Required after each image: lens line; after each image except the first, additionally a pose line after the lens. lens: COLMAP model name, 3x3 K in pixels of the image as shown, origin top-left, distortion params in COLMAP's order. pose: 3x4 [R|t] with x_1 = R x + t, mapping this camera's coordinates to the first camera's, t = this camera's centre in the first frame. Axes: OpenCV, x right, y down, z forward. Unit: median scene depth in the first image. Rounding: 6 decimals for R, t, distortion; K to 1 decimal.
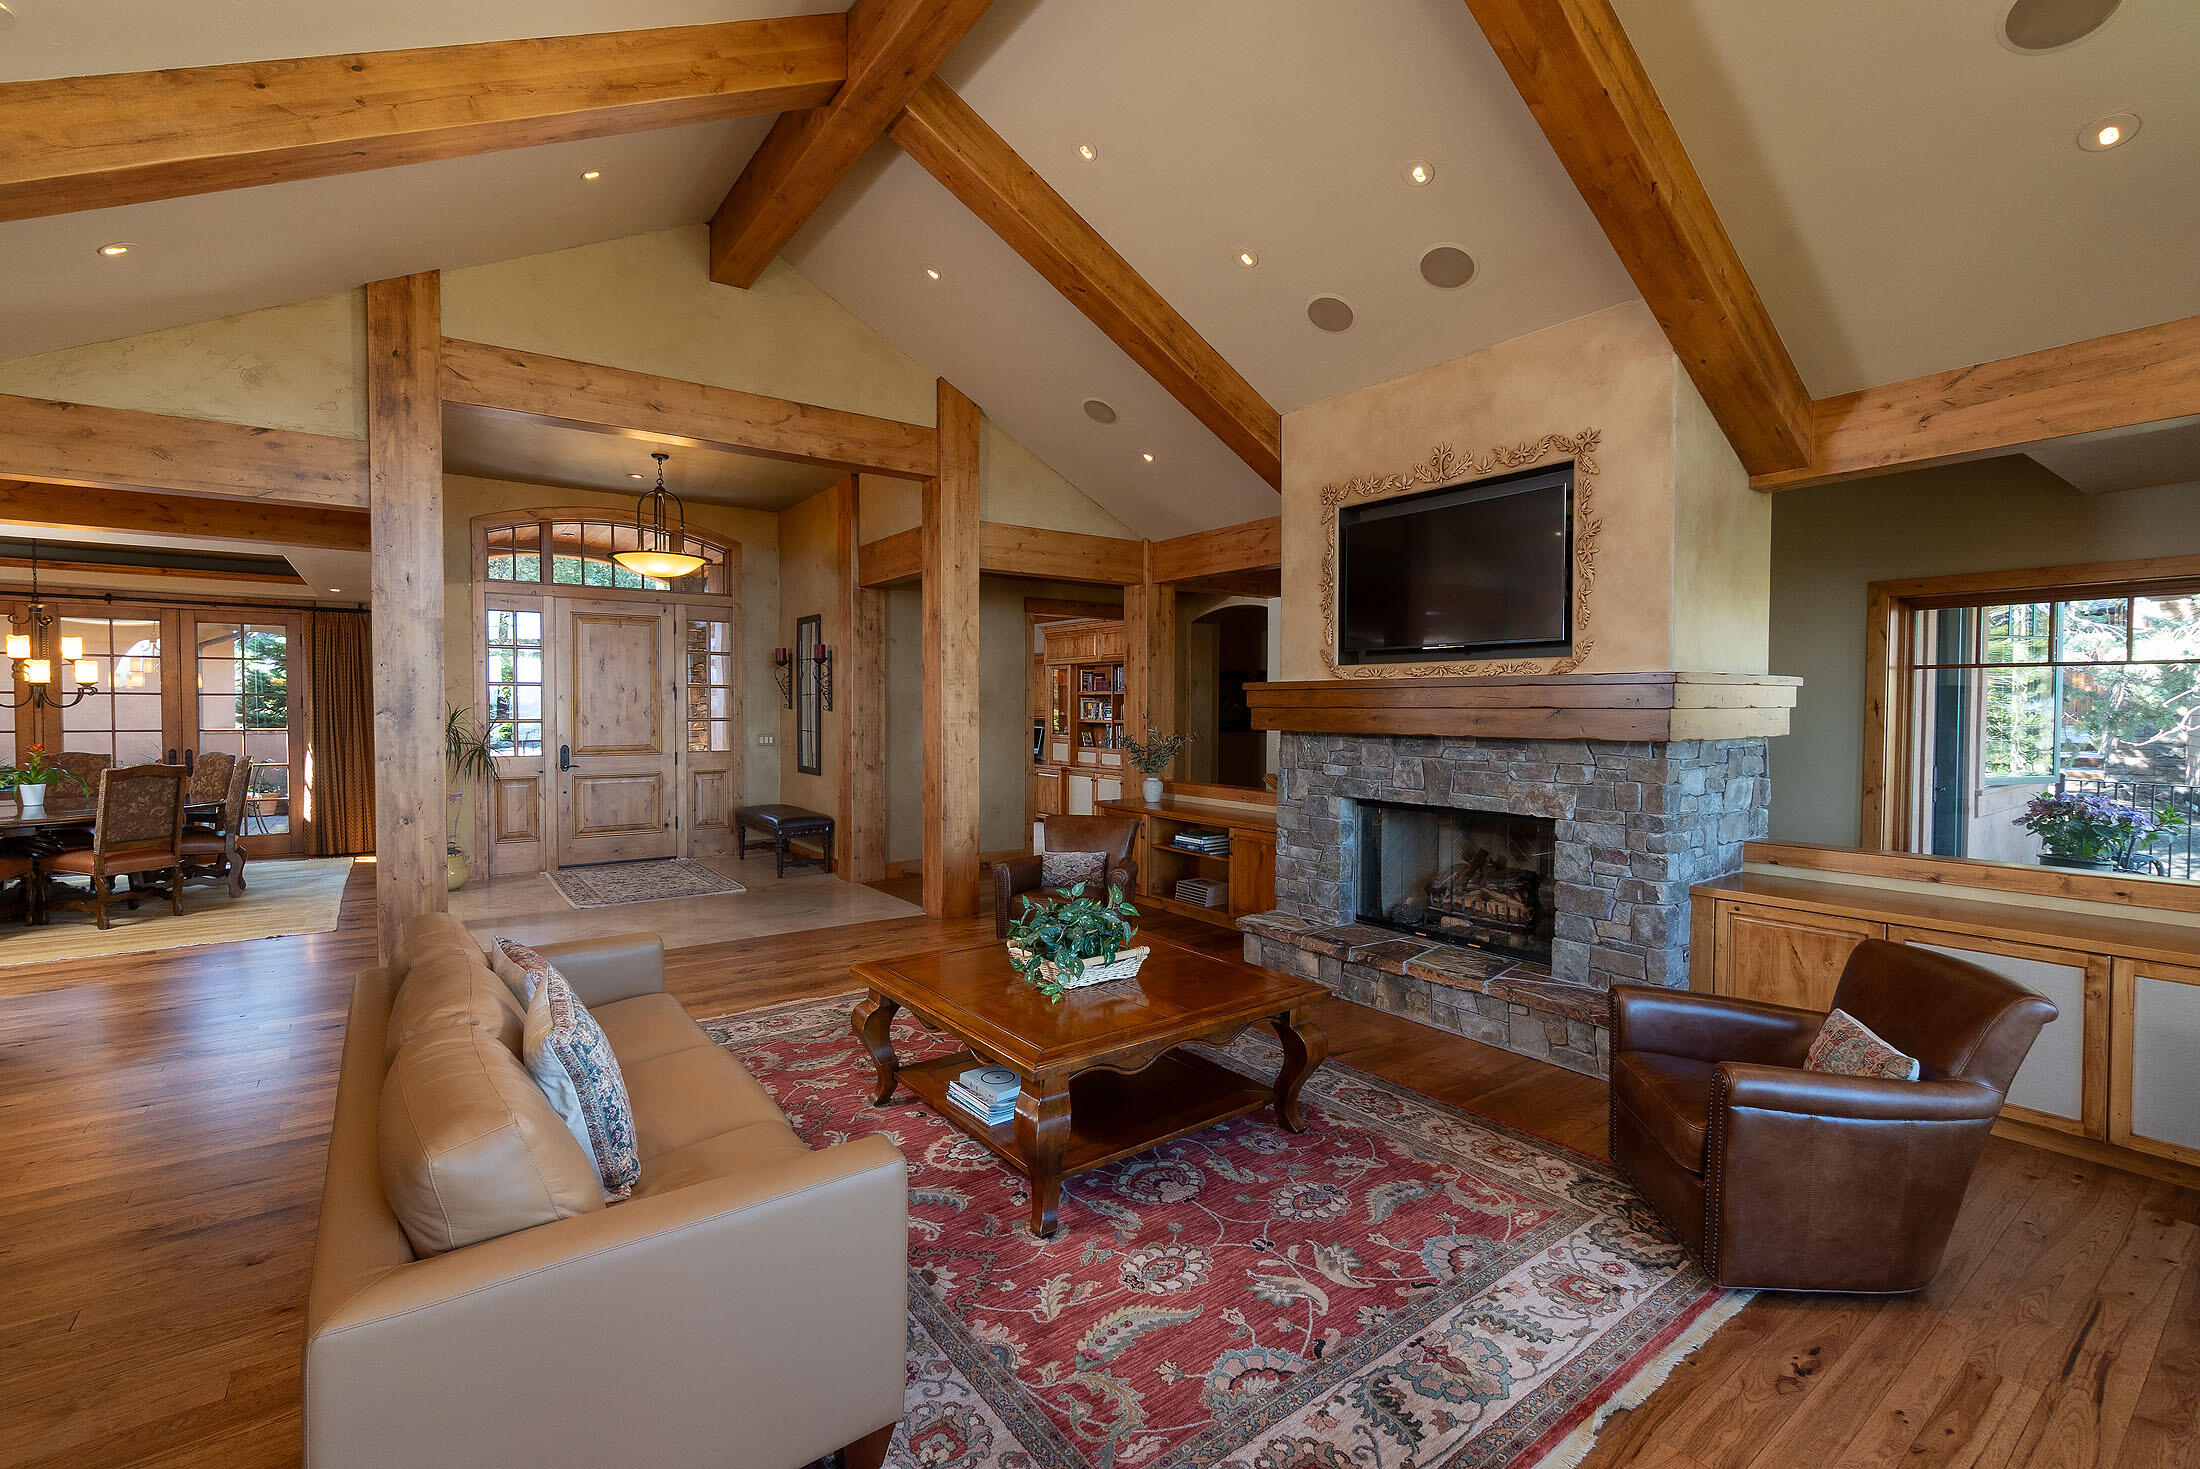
lens RADIAL K [[965.9, 0, 1110.1], [0, 965.9, 733.8], [0, 0, 1]] dist [-0.015179, -0.000162]
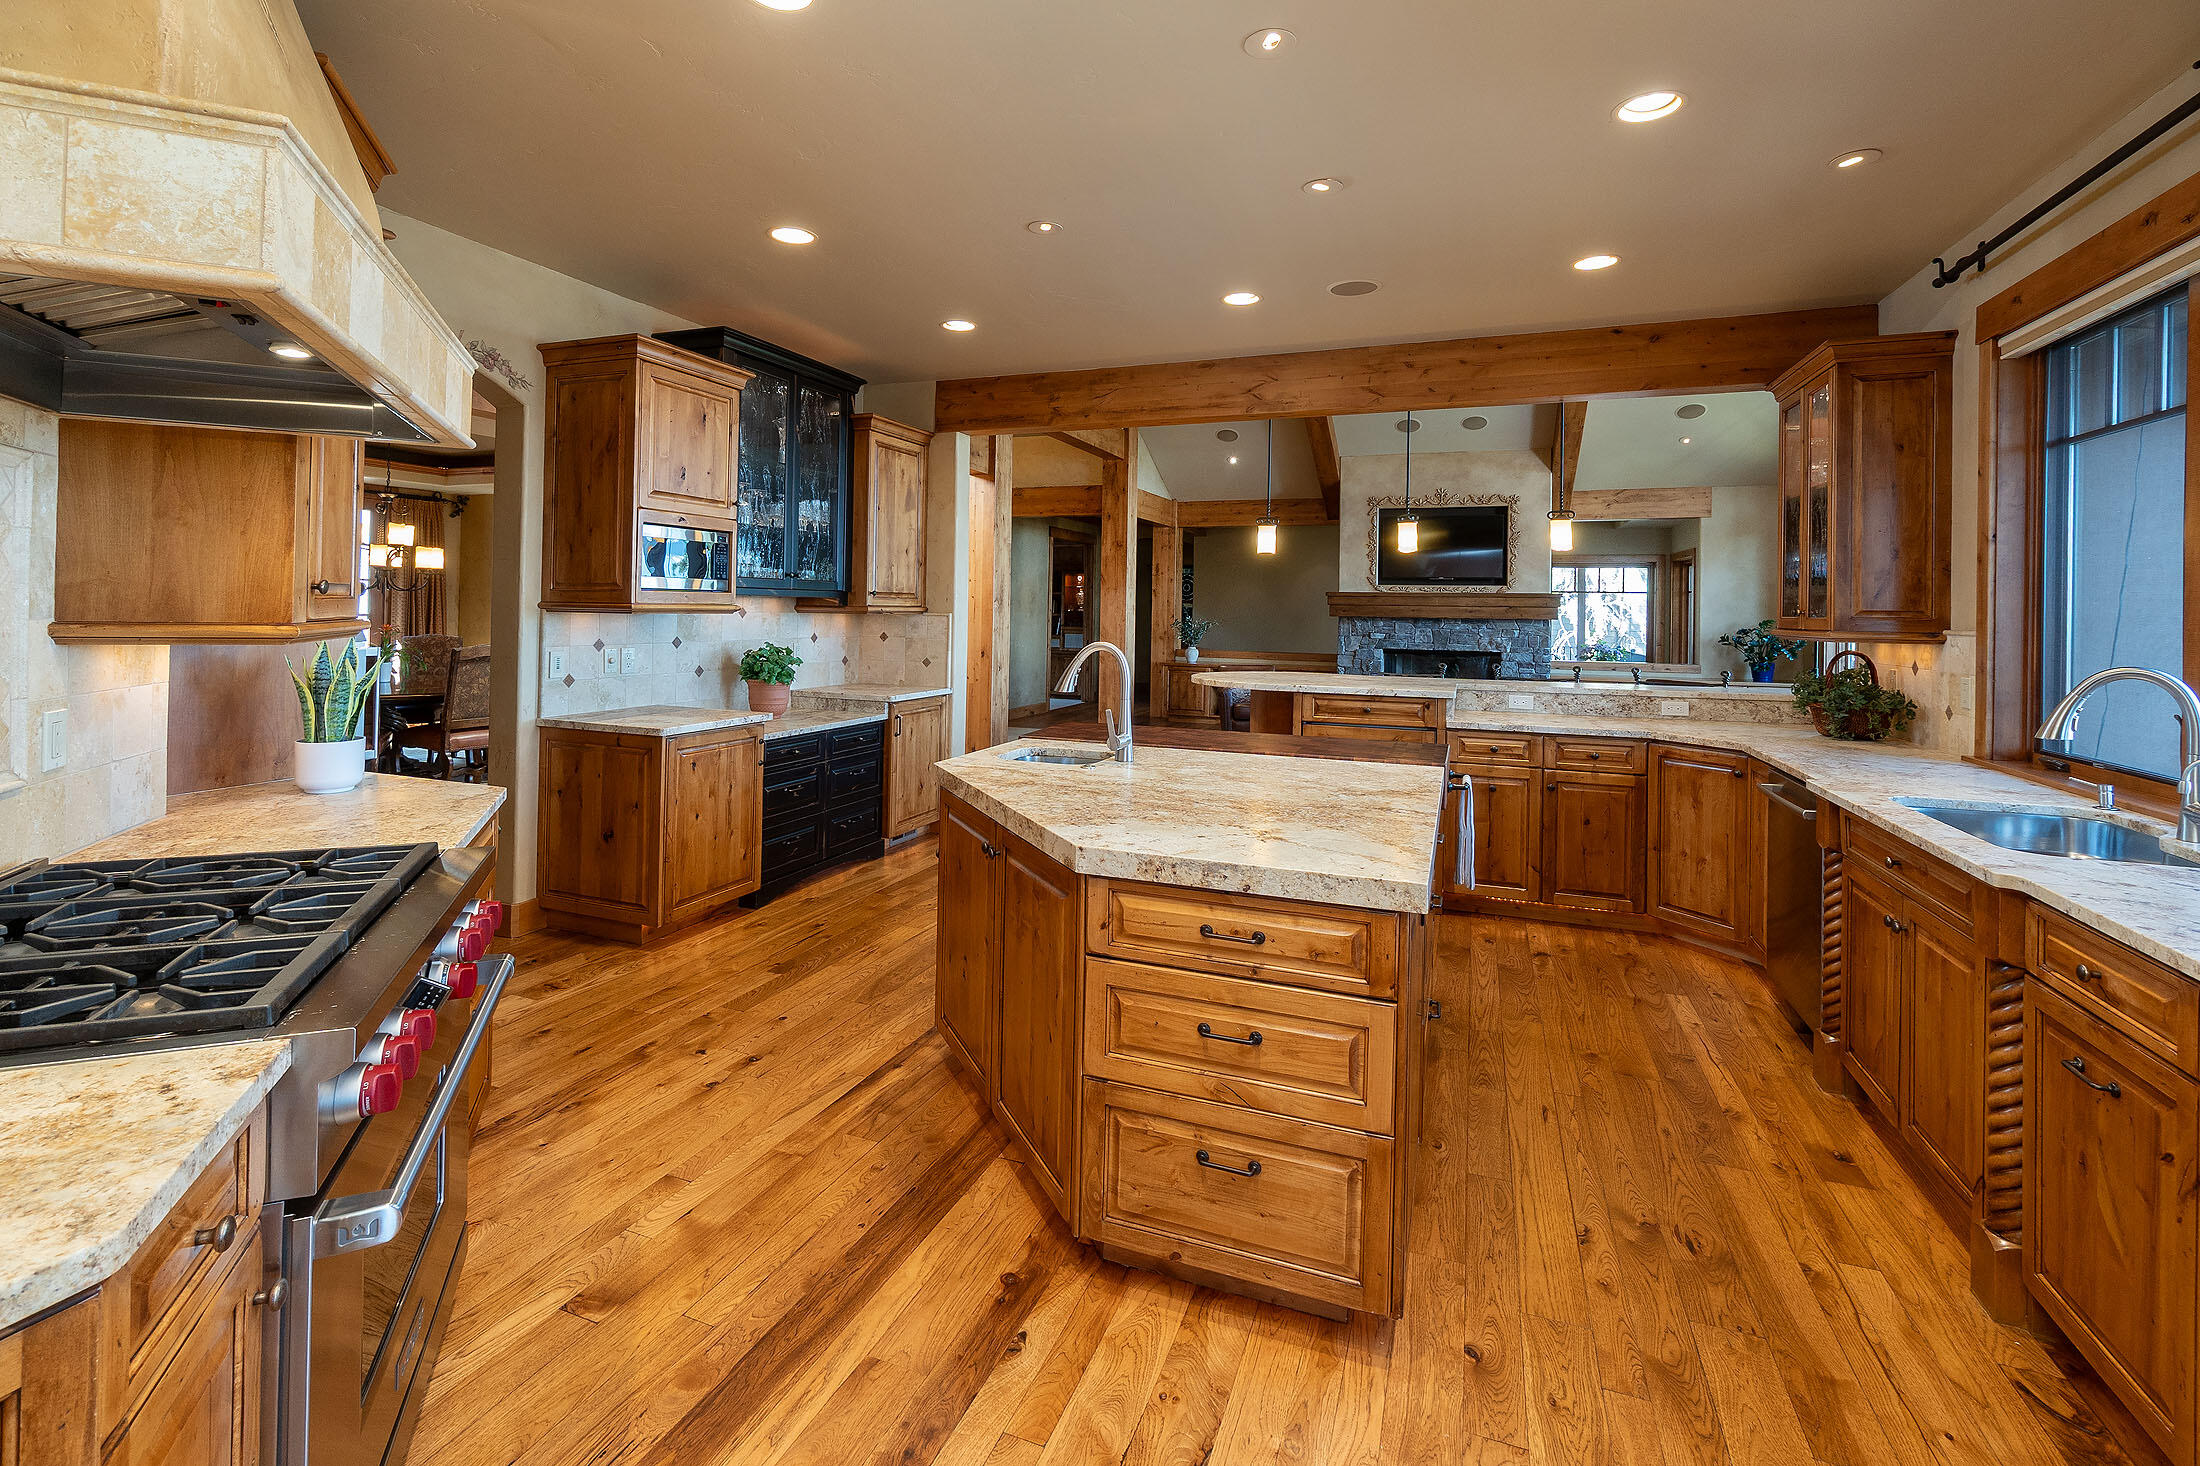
lens RADIAL K [[965.9, 0, 1112.3], [0, 965.9, 602.5], [0, 0, 1]] dist [-0.015179, -0.000162]
pose [[0.843469, 0.015721, 0.536948, -1.348495], [0.002533, 0.999444, -0.033242, 0.033222], [-0.537172, 0.029398, 0.842960, -0.422198]]
